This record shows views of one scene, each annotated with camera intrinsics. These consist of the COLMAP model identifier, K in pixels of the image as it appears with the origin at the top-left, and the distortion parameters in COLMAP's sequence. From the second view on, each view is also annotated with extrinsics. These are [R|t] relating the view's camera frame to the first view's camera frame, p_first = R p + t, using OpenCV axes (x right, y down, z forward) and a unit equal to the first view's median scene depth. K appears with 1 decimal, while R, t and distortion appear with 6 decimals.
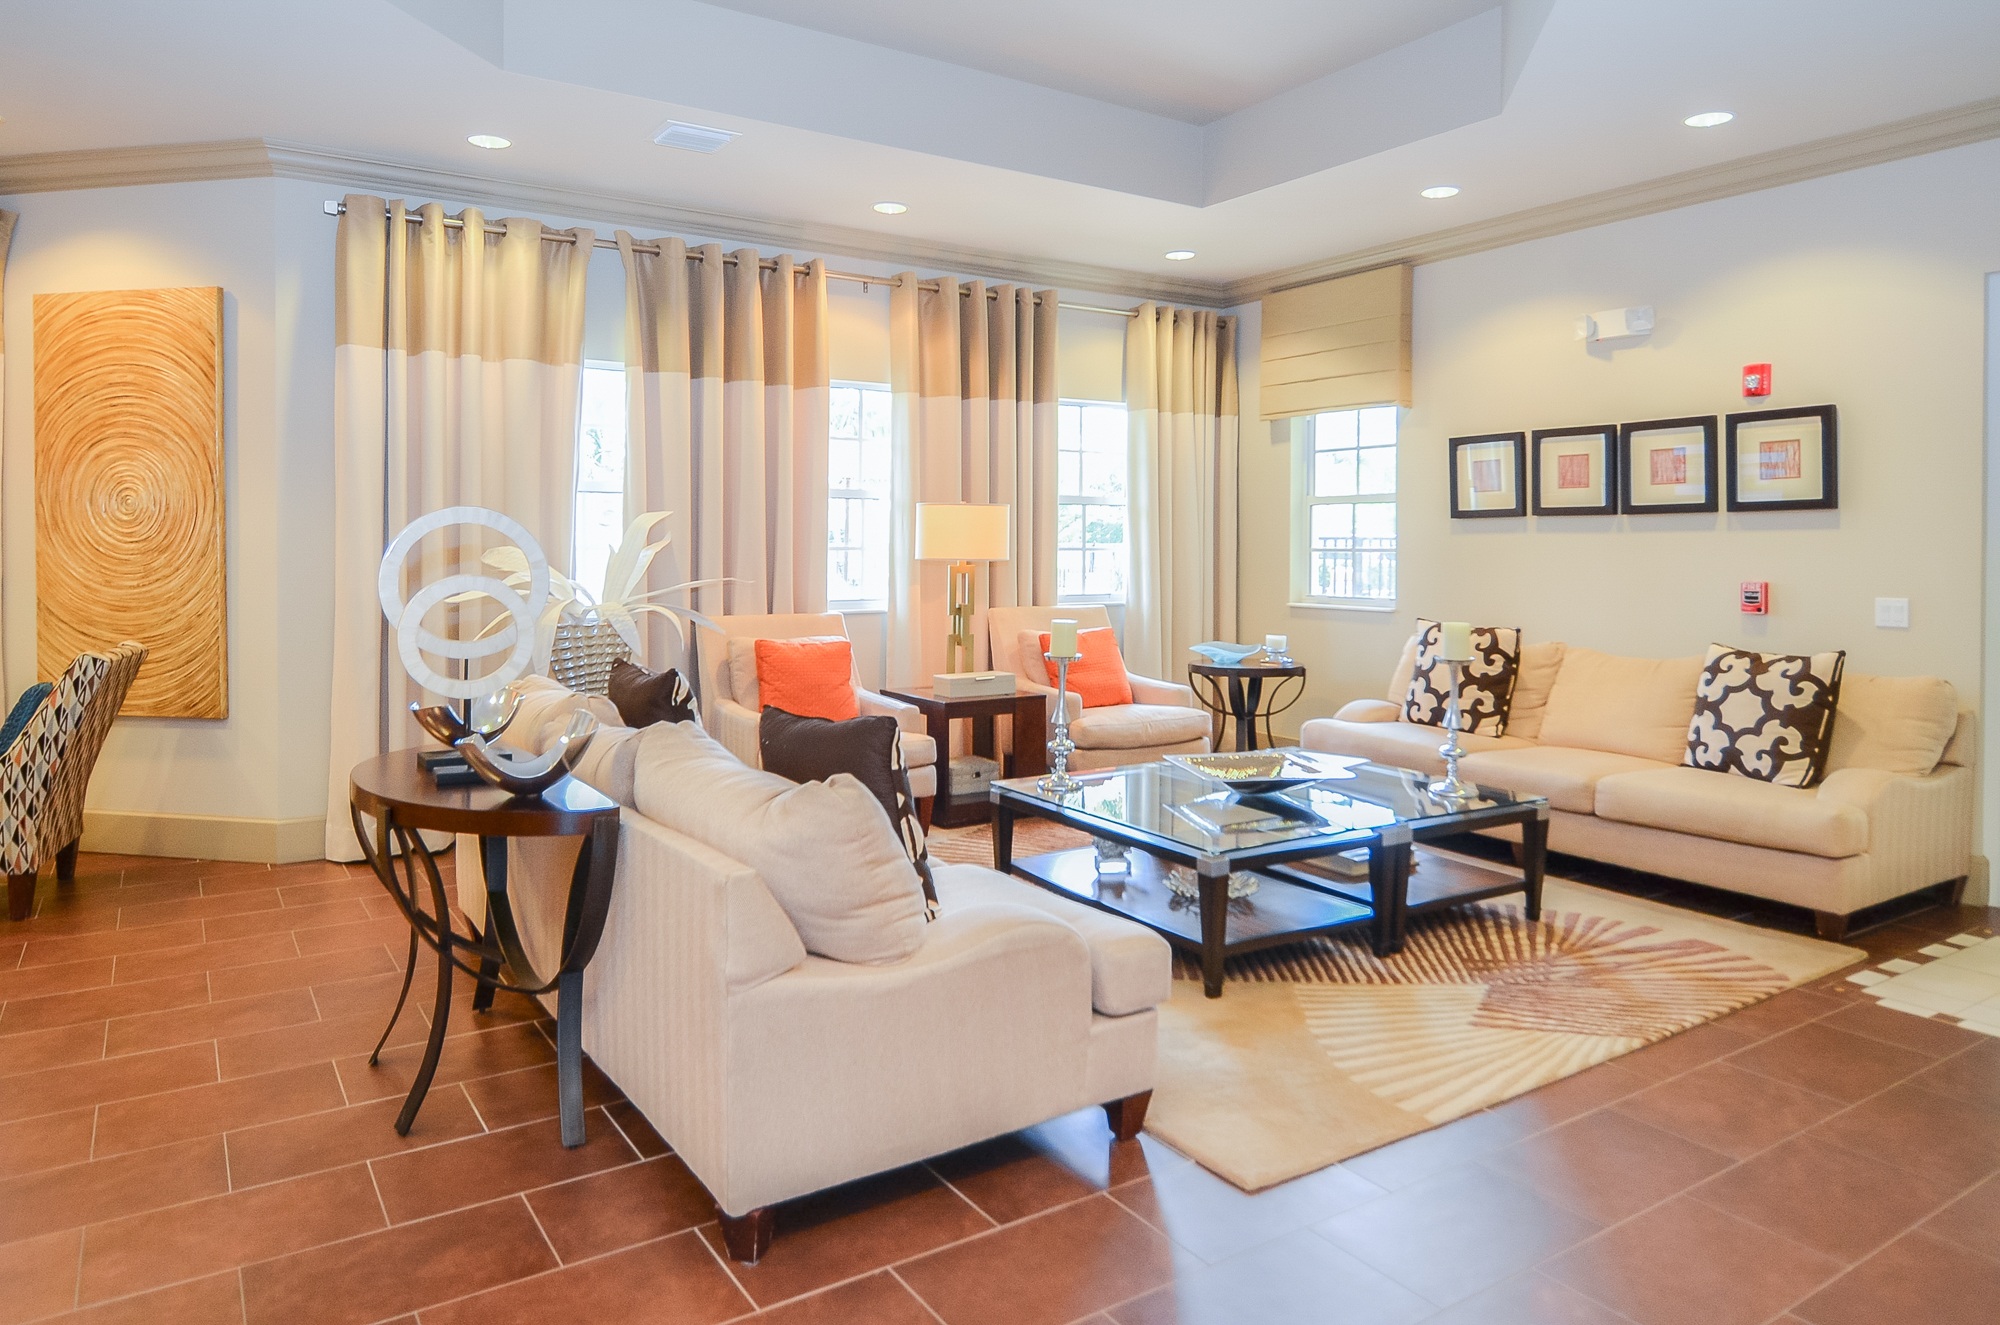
lens RADIAL K [[1197.1, 0, 951.8], [0, 1197.1, 565.2], [0, 0, 1]] dist [0.004223, 0.000918]
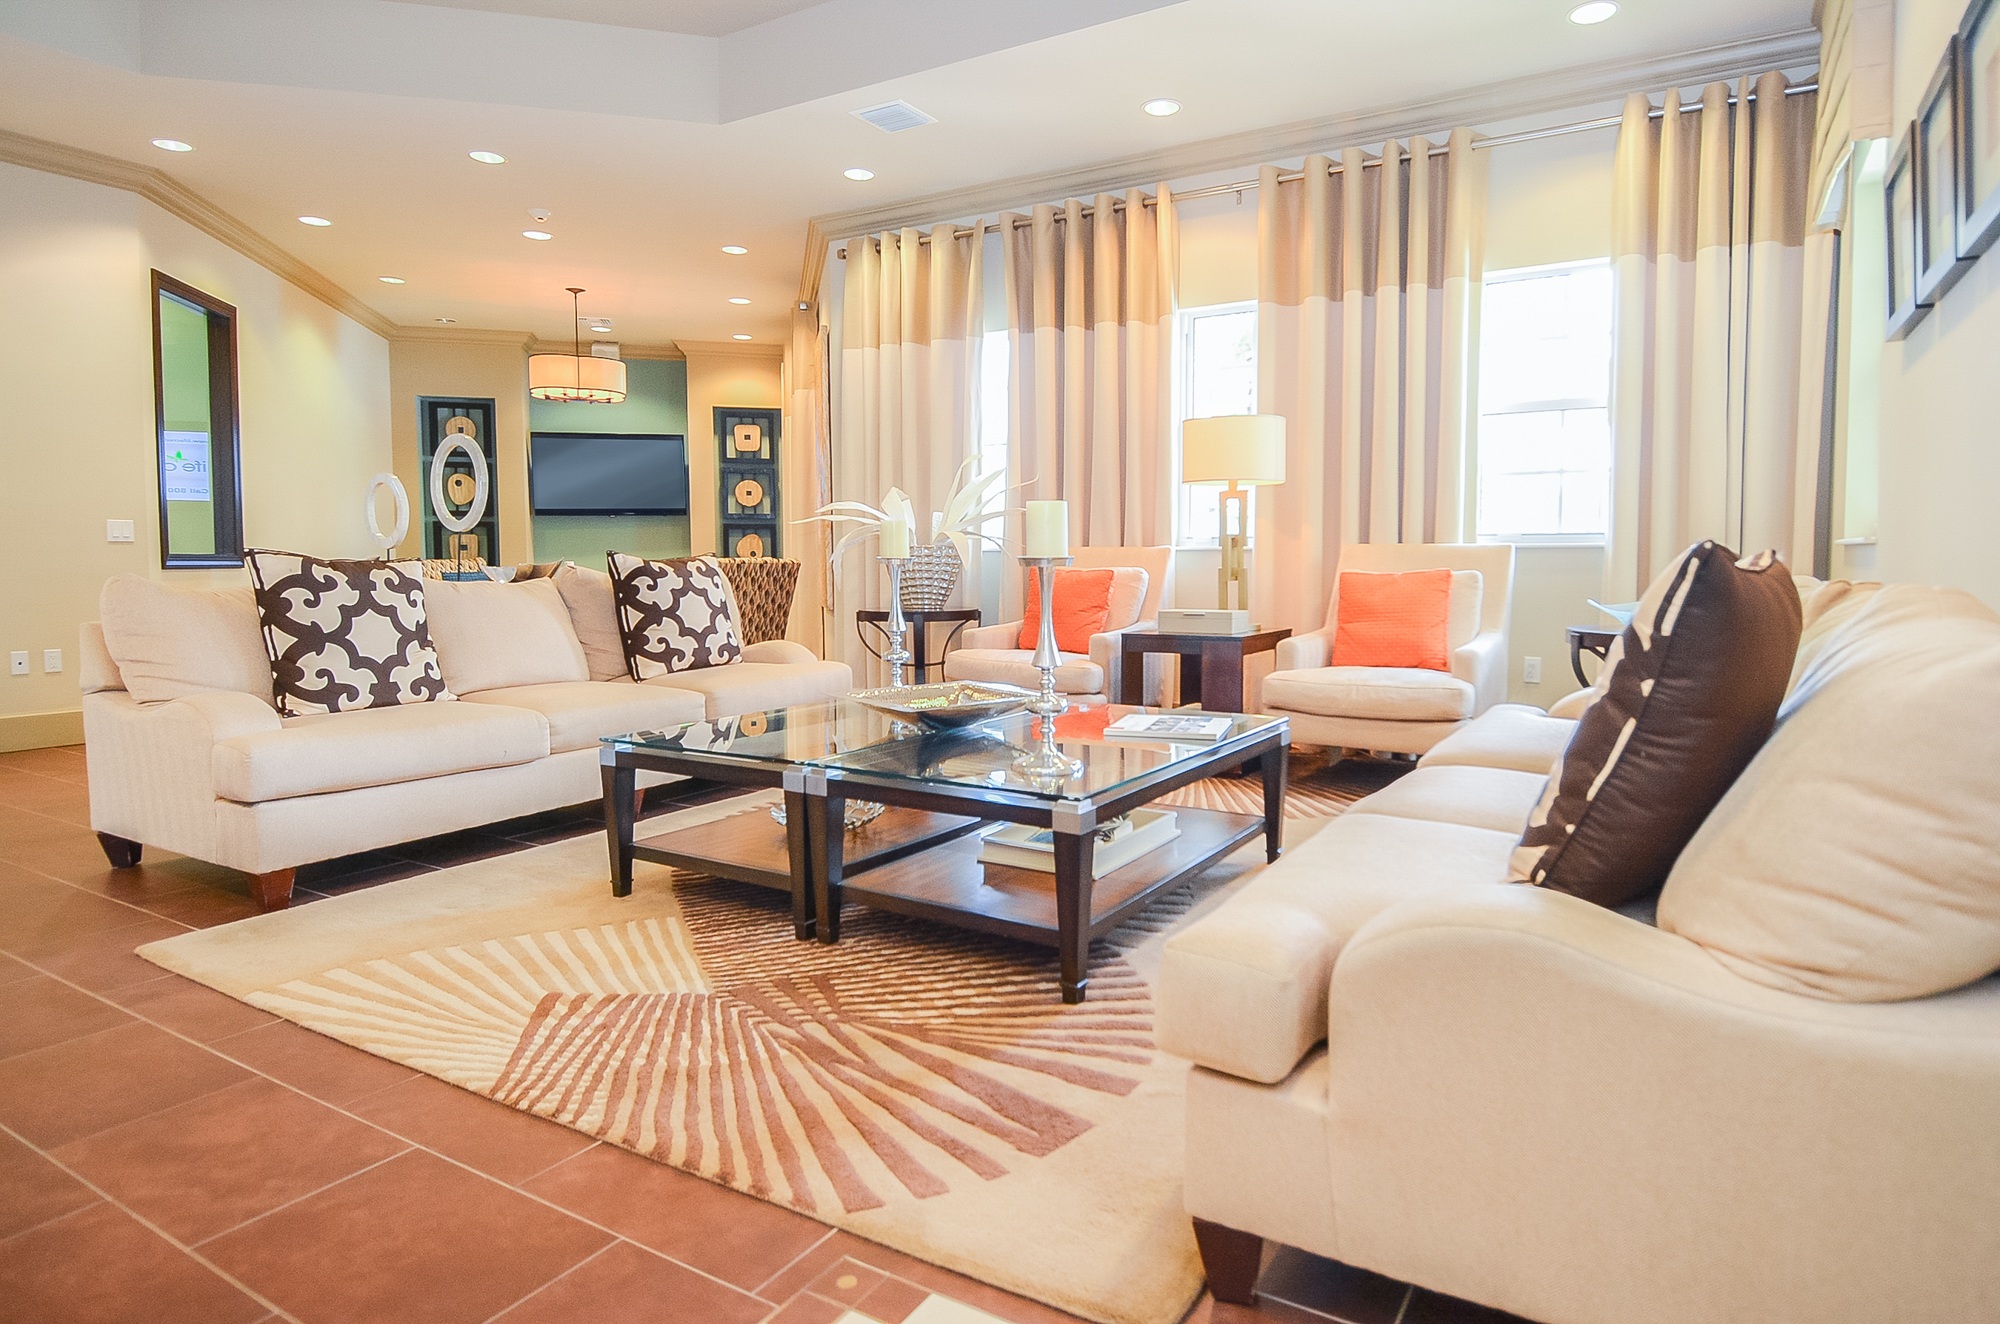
lens RADIAL K [[1069.8, 0, 1047.2], [0, 1069.8, 554.2], [0, 0, 1]] dist [0.003257, 0.000730]
pose [[0.502439, -0.000169, -0.864613, 0.680214], [-0.011289, 0.999913, -0.006755, 0.060438], [0.864539, 0.013155, 0.502394, 0.535563]]
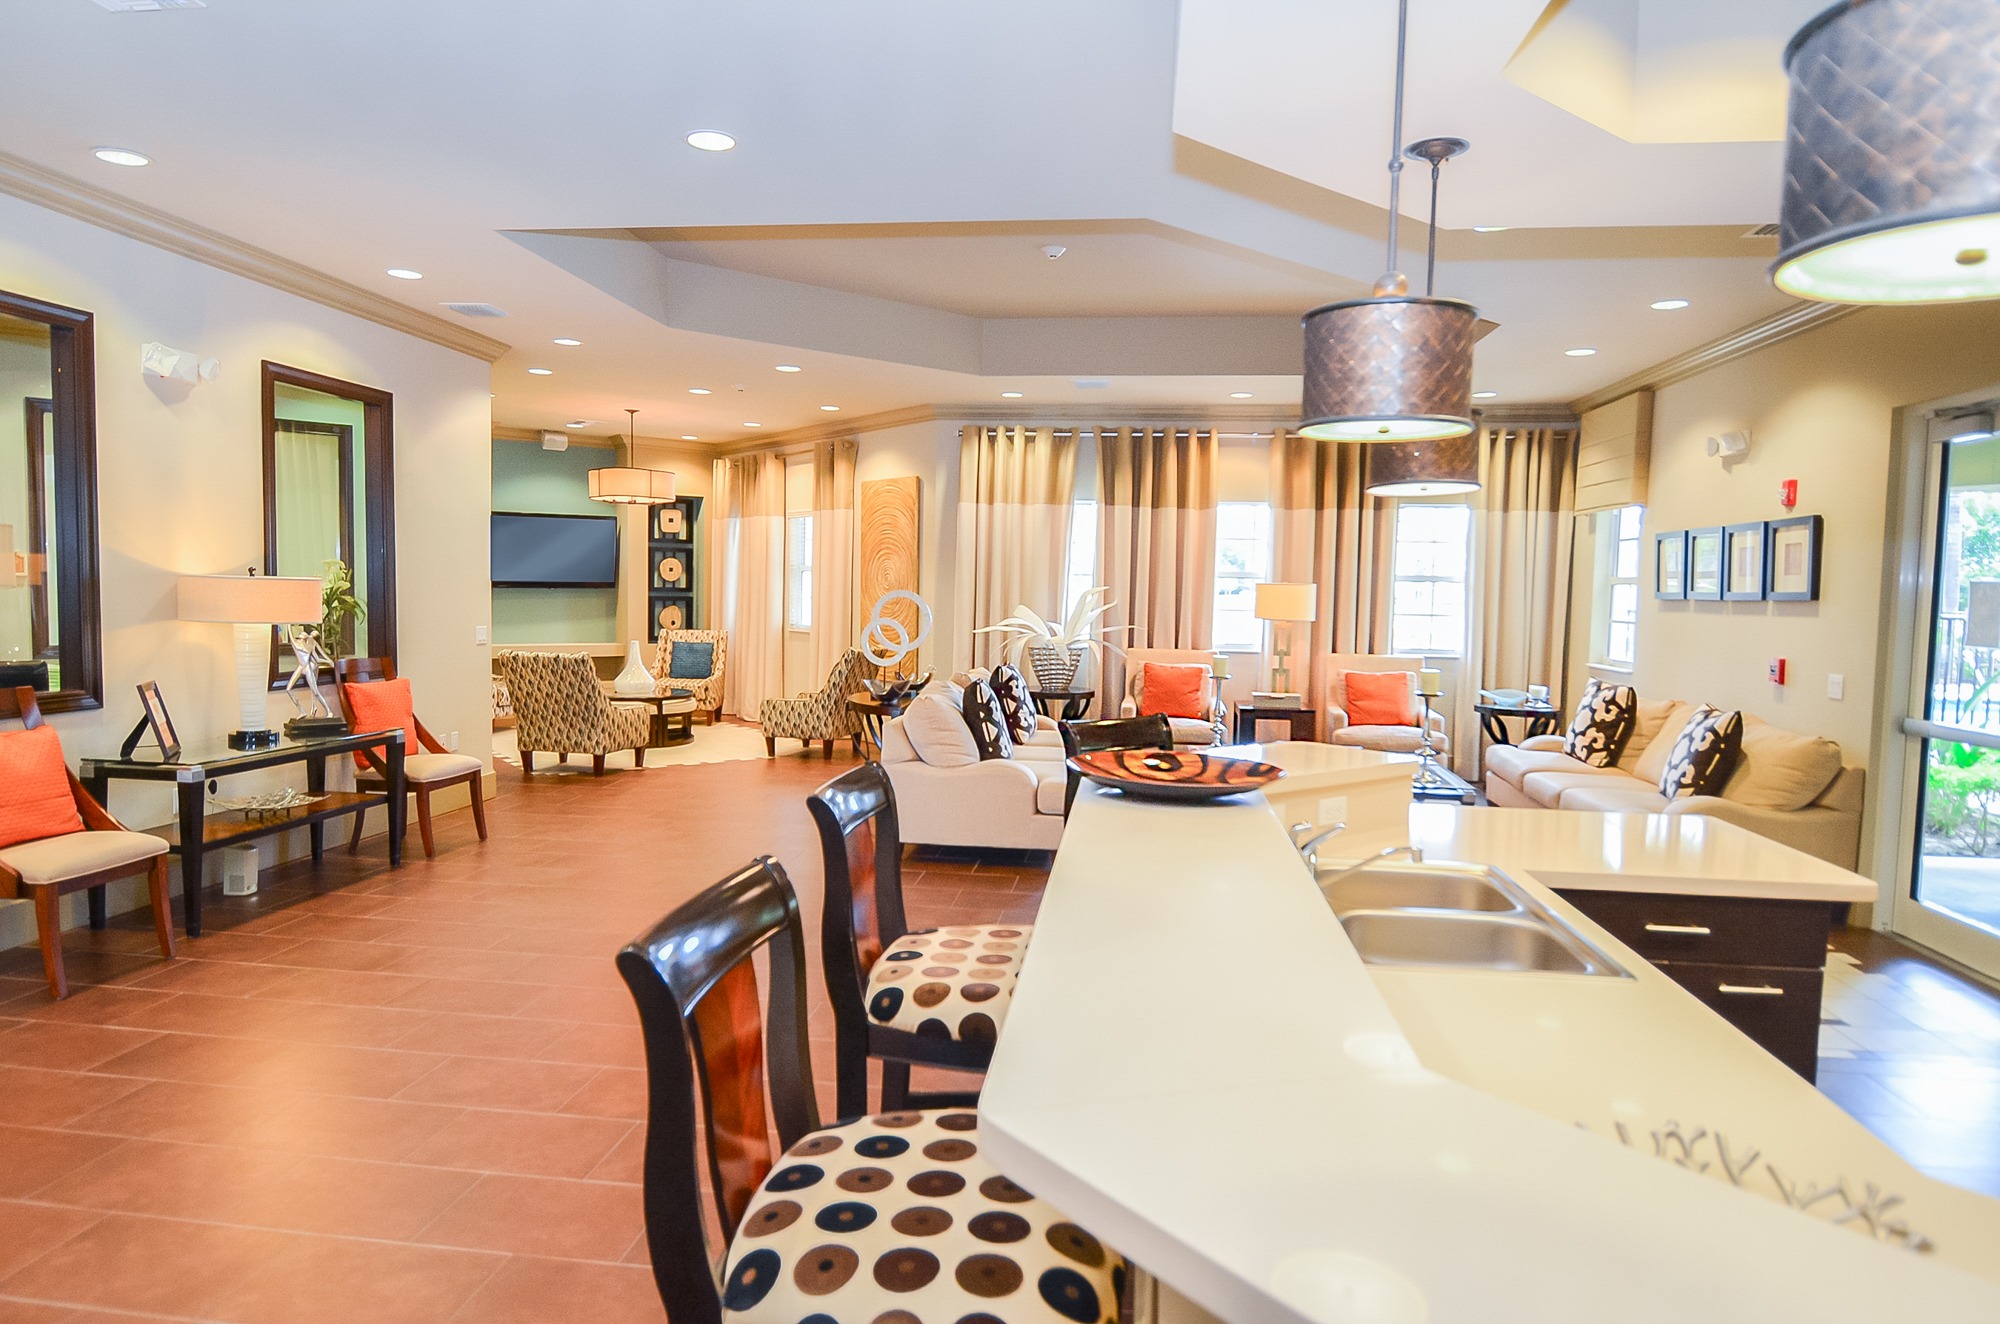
lens RADIAL K [[1054.8, 0, 1000.0], [0, 1054.8, 662.0], [0, 0, 1]] dist [0.006136, -0.019488]
pose [[0.766153, 0.057940, -0.640040, 0.658709], [-0.028853, 0.998025, 0.055808, -0.017063], [0.642010, -0.024291, 0.766312, -0.299175]]
